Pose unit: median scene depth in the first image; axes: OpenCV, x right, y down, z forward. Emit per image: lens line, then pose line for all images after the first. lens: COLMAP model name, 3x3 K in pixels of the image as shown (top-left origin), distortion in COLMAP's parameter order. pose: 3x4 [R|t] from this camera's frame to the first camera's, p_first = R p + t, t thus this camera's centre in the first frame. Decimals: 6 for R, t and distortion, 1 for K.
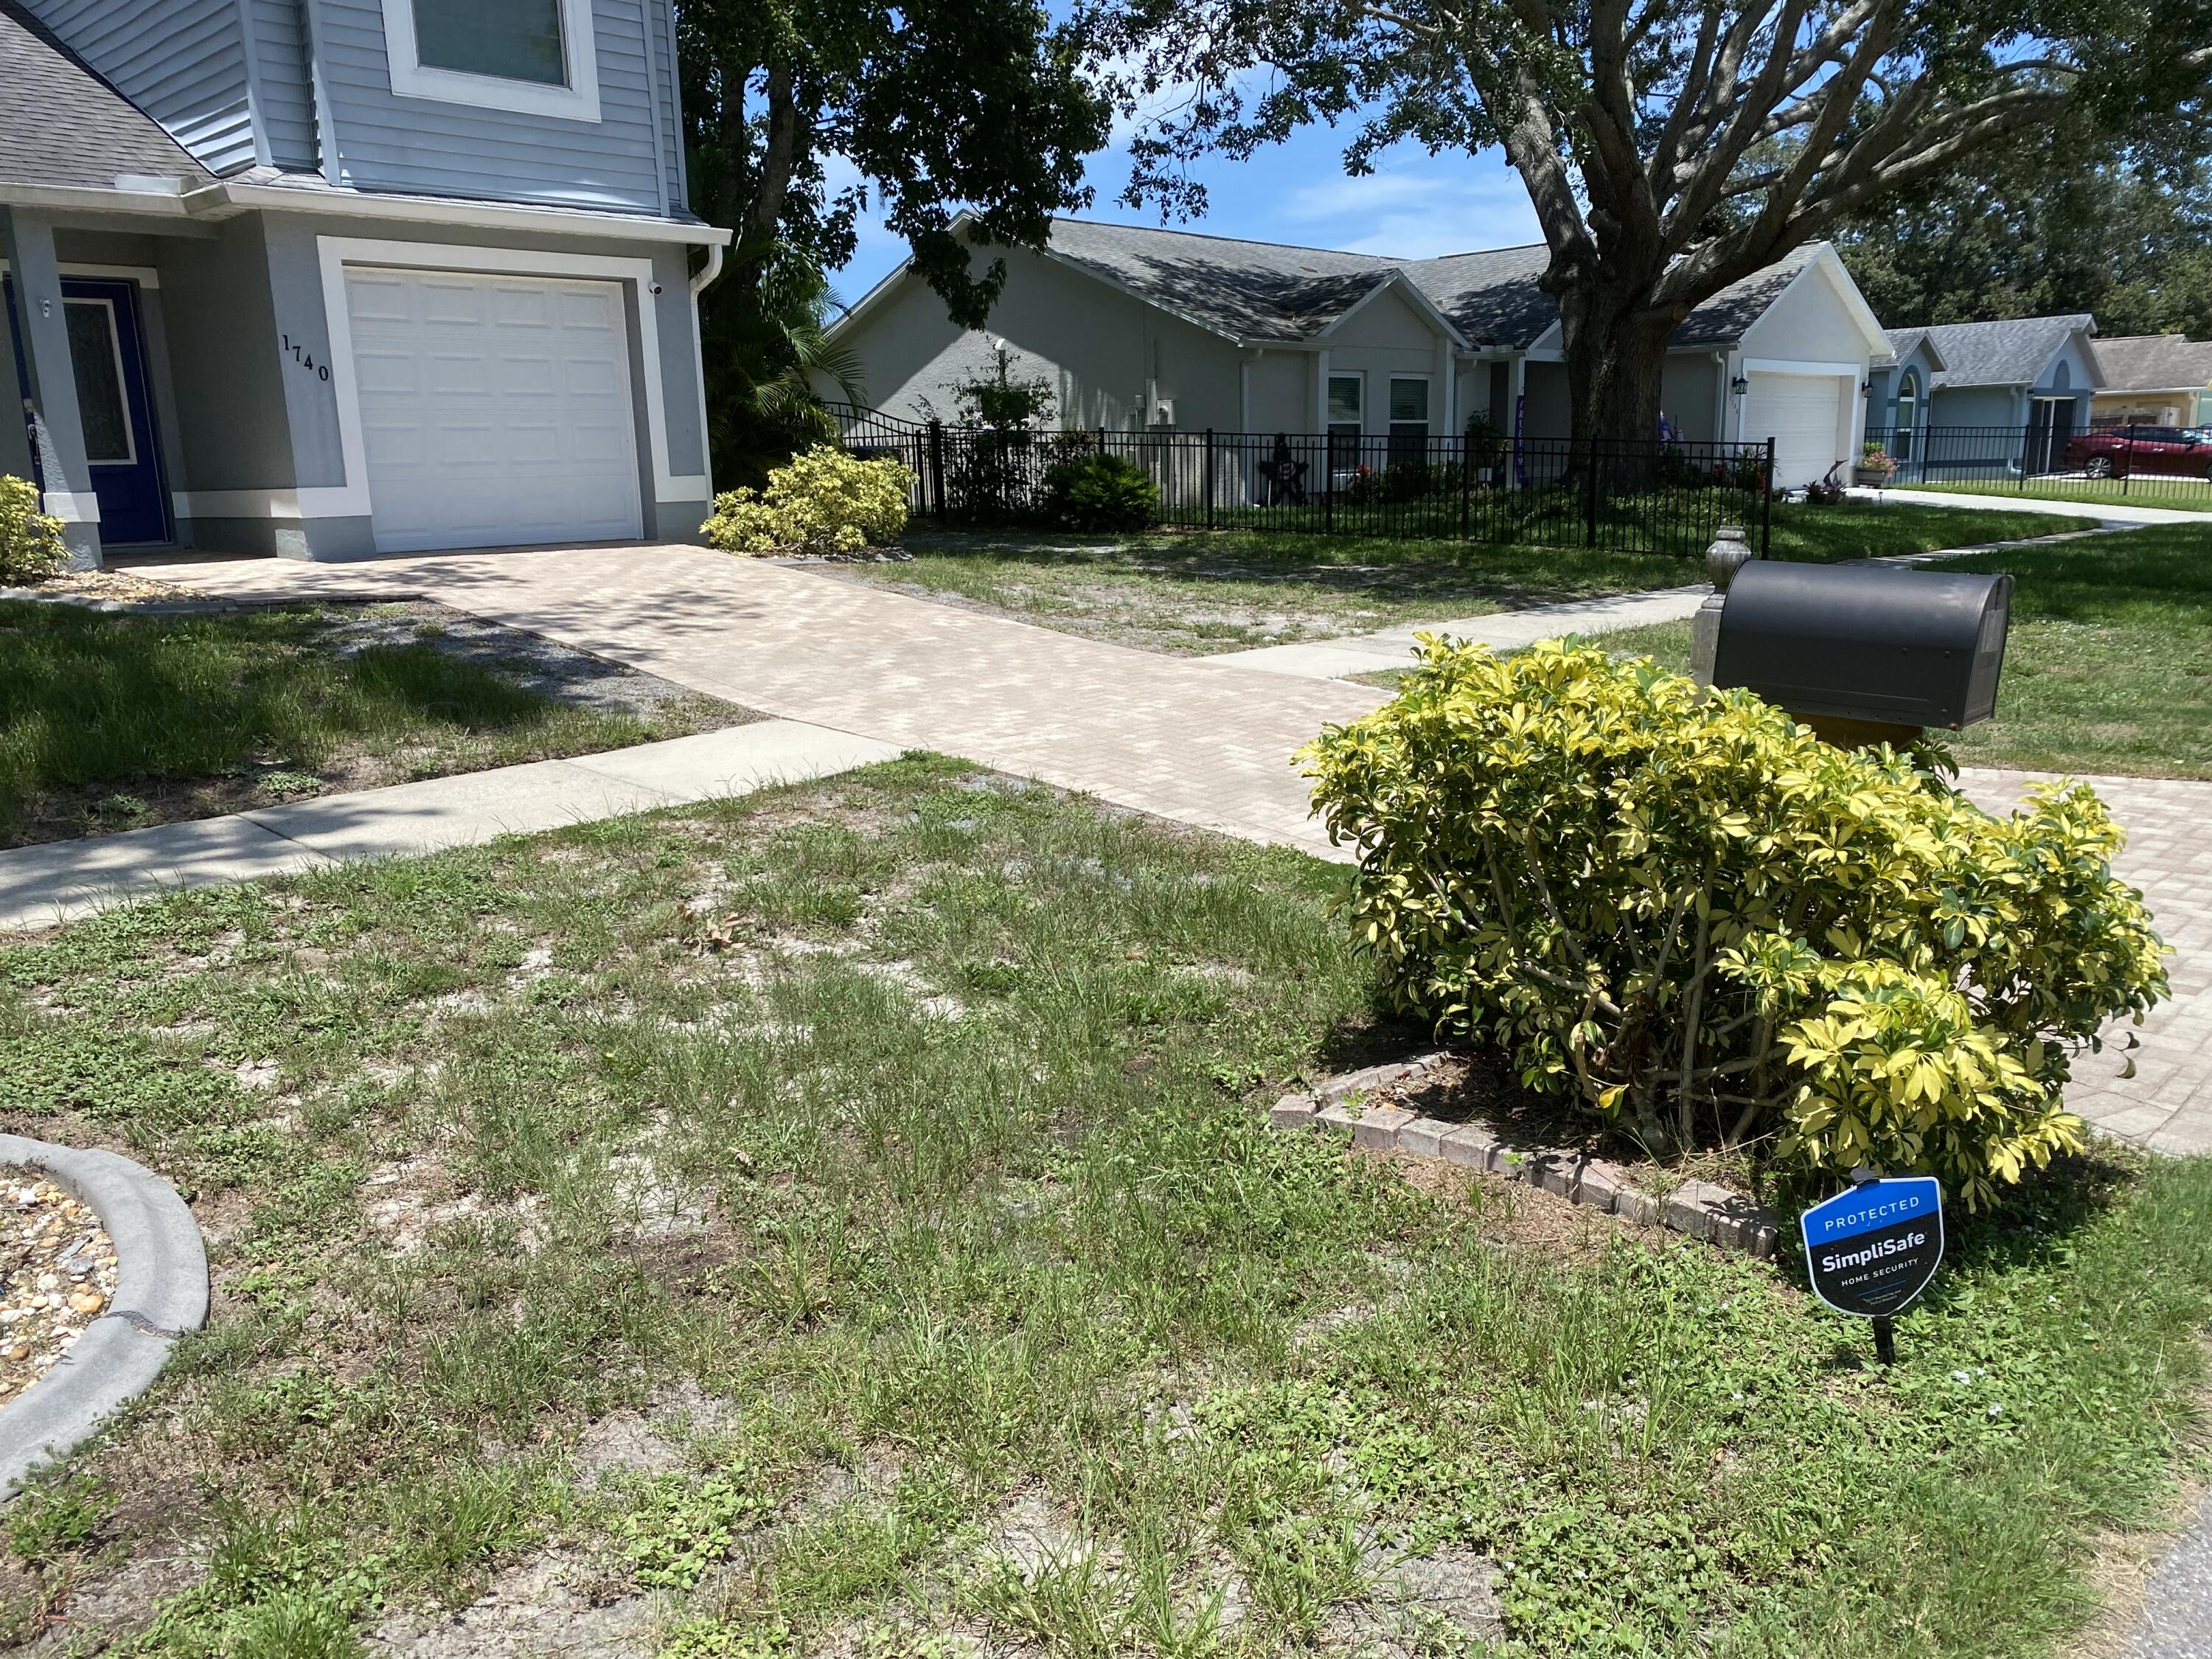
lens RADIAL K [[1681.7, 0, 1097.8], [0, 1681.7, 859.2], [0, 0, 1]] dist [0.005512, 0.000971]
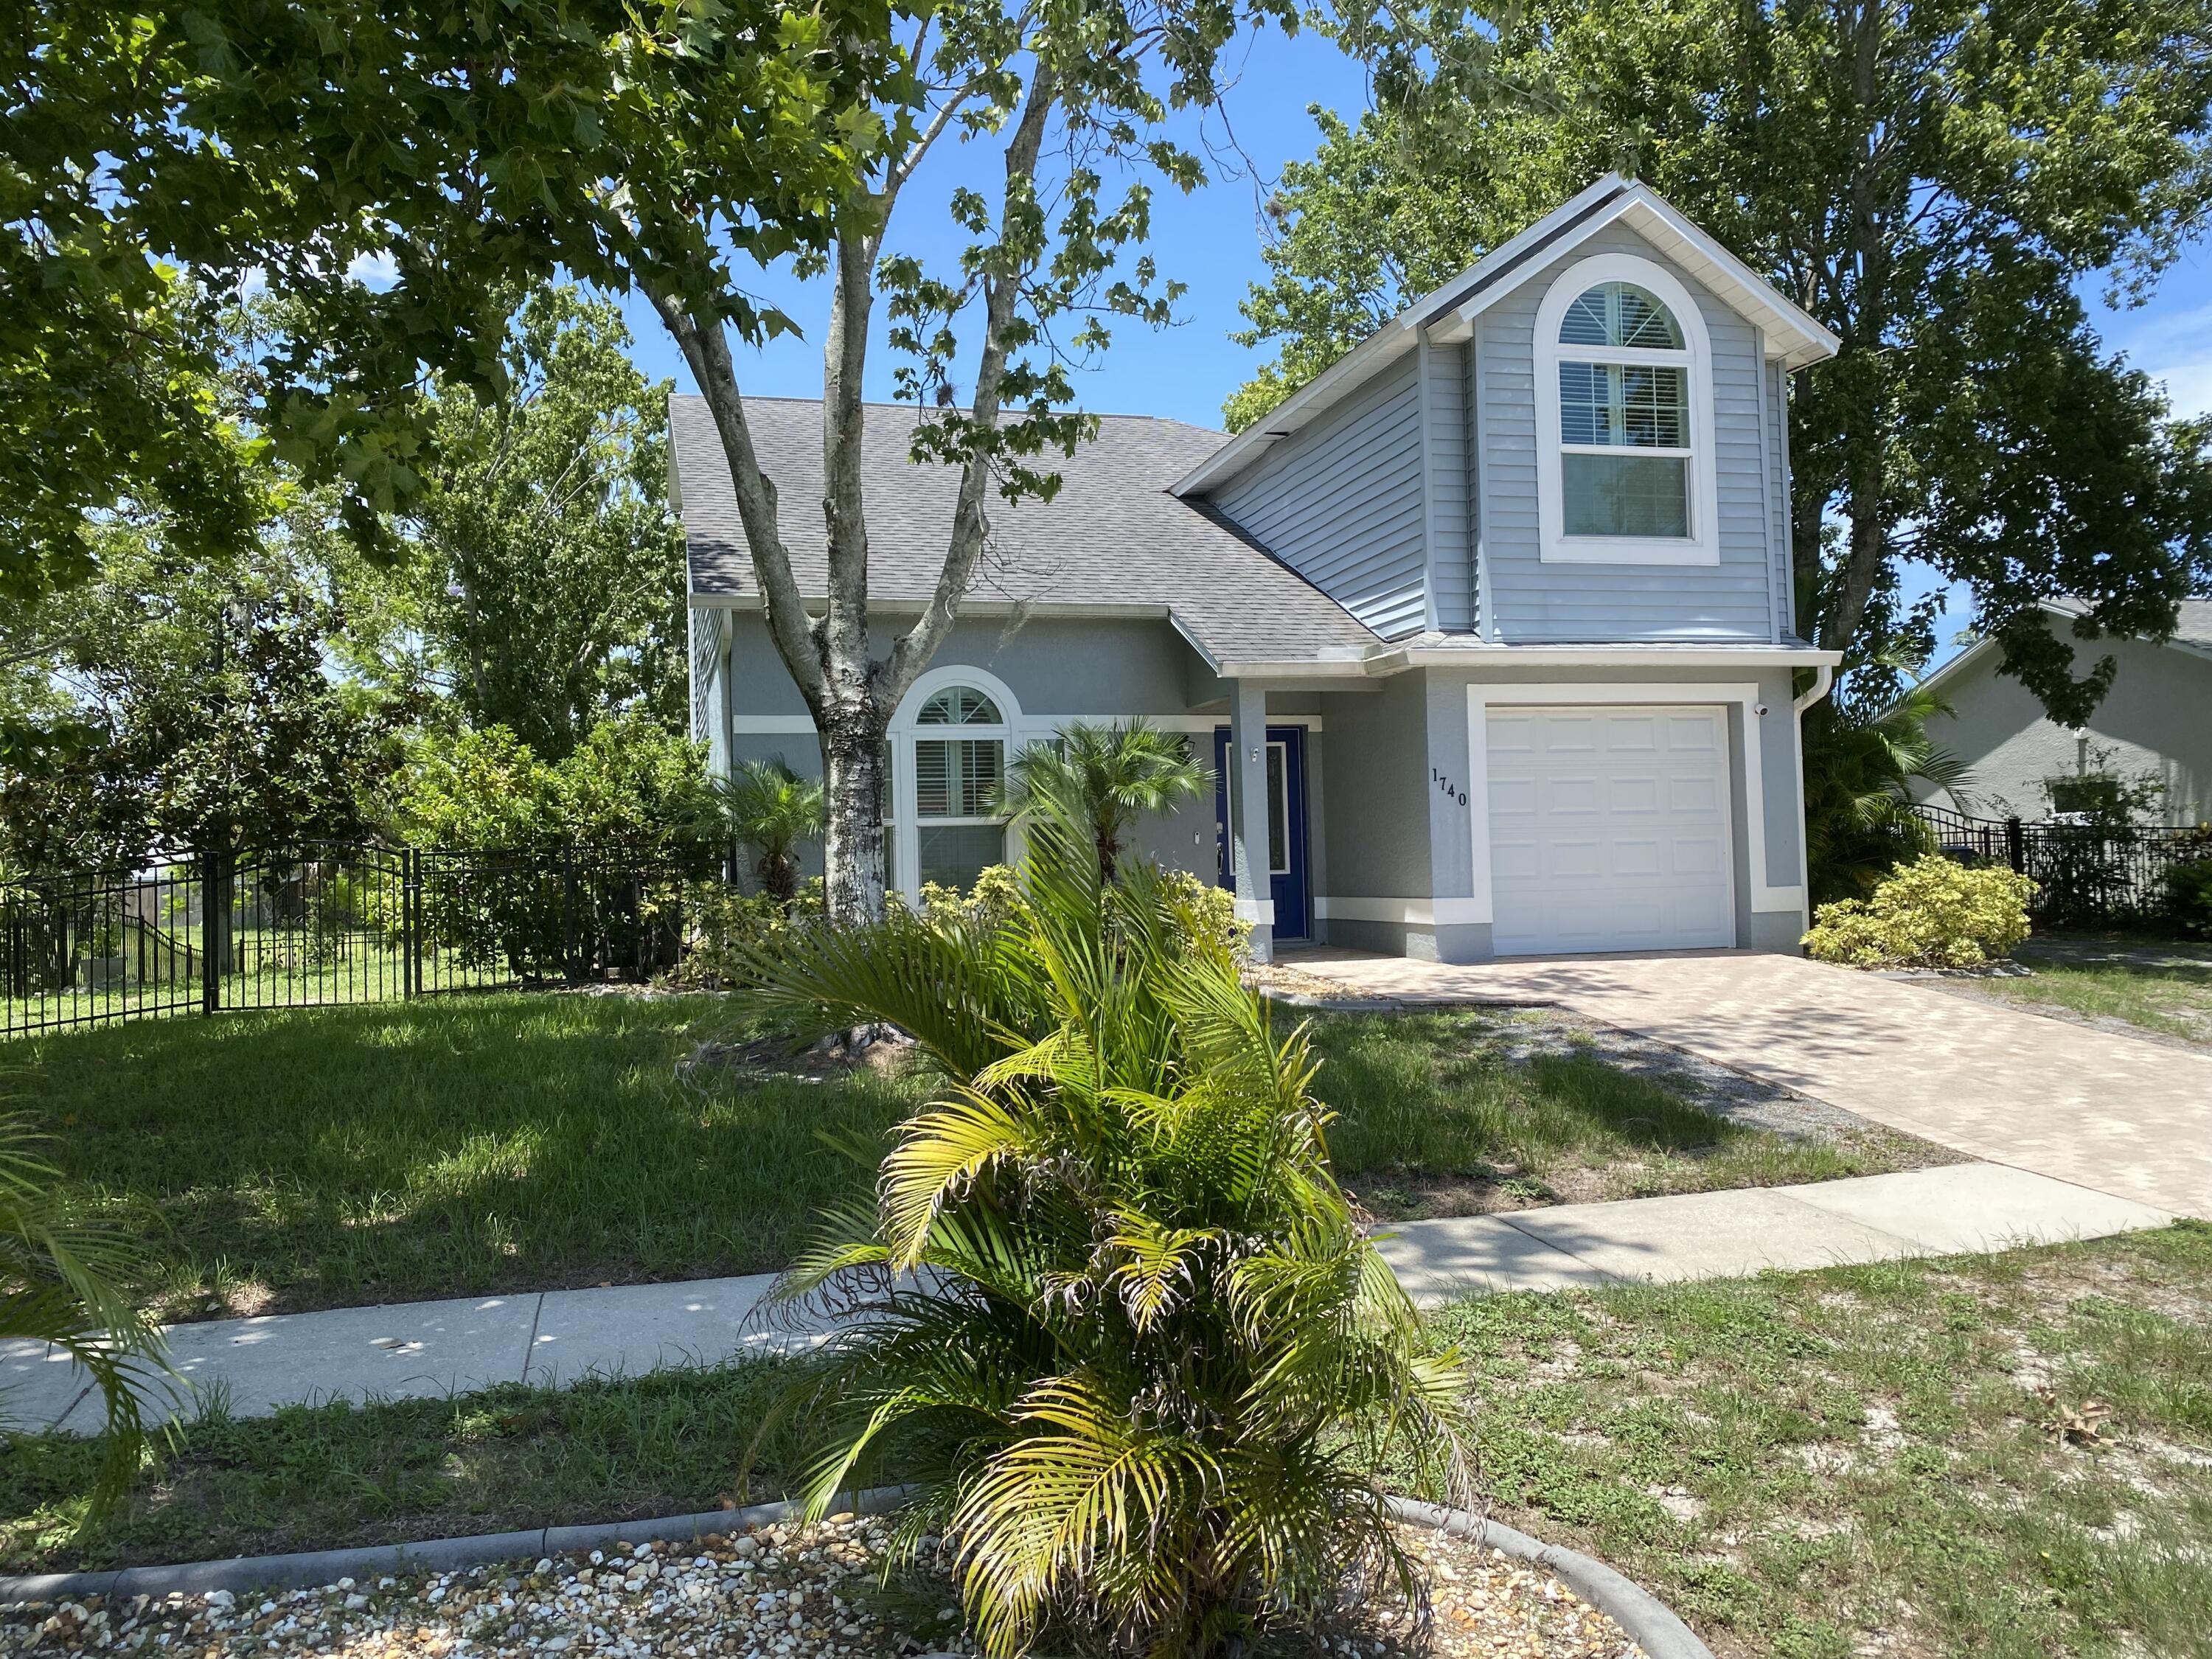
lens RADIAL K [[1680.6, 0, 1061.7], [0, 1680.6, 820.9], [0, 0, 1]] dist [0.009978, -0.002424]
pose [[0.845428, -0.011304, -0.533970, -0.081735], [-0.118407, 0.970930, -0.208026, -0.007613], [0.520799, 0.239097, 0.819513, -0.059492]]
